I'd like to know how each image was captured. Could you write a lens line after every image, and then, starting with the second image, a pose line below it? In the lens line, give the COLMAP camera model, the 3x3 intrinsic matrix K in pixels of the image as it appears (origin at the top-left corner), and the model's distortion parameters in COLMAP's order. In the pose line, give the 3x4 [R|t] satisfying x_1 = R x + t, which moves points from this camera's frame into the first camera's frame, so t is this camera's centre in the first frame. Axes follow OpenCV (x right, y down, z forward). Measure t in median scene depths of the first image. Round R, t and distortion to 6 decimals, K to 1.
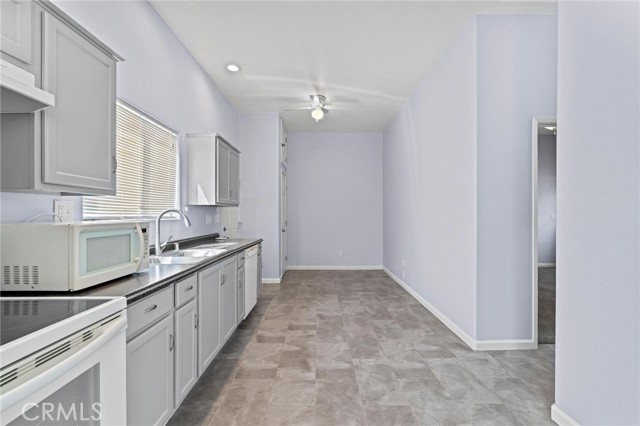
lens RADIAL K [[287.0, 0, 320.0], [0, 287.0, 213.0], [0, 0, 1]] dist [-0.002969, -0.000083]
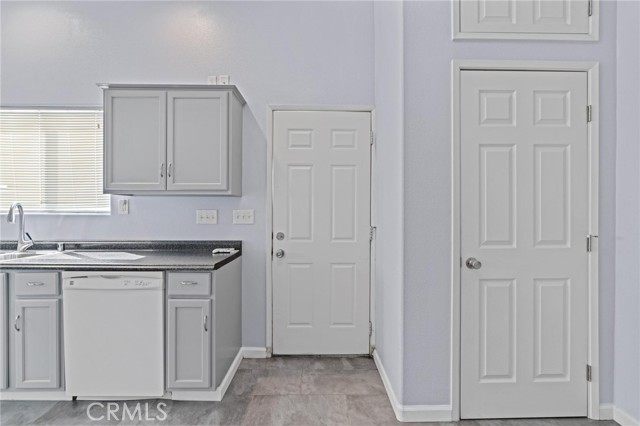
lens RADIAL K [[287.0, 0, 320.0], [0, 287.0, 213.0], [0, 0, 1]] dist [-0.002969, -0.000083]
pose [[0.028470, 0.003553, -0.999588, 0.464623], [0.003835, 0.999986, 0.003664, 0.023741], [0.999587, -0.003938, 0.028456, 2.180045]]
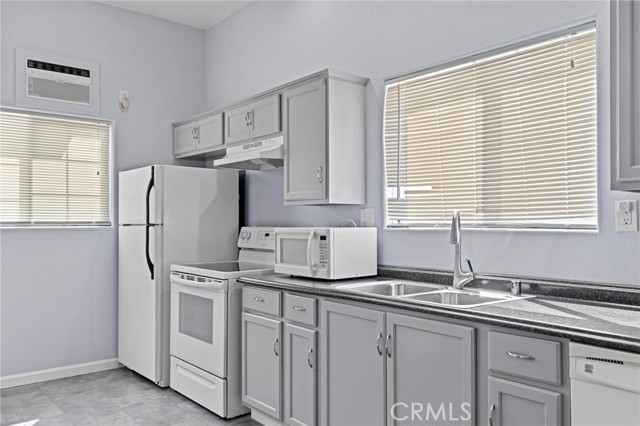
lens RADIAL K [[521.1, 0, 320.0], [0, 521.1, 213.0], [0, 0, 1]] dist [0.004341, 0.000891]
pose [[-0.756132, -0.010844, -0.654329, 0.416710], [0.004625, 0.999749, -0.021912, 0.013884], [0.654403, -0.019594, -0.755892, 1.816977]]
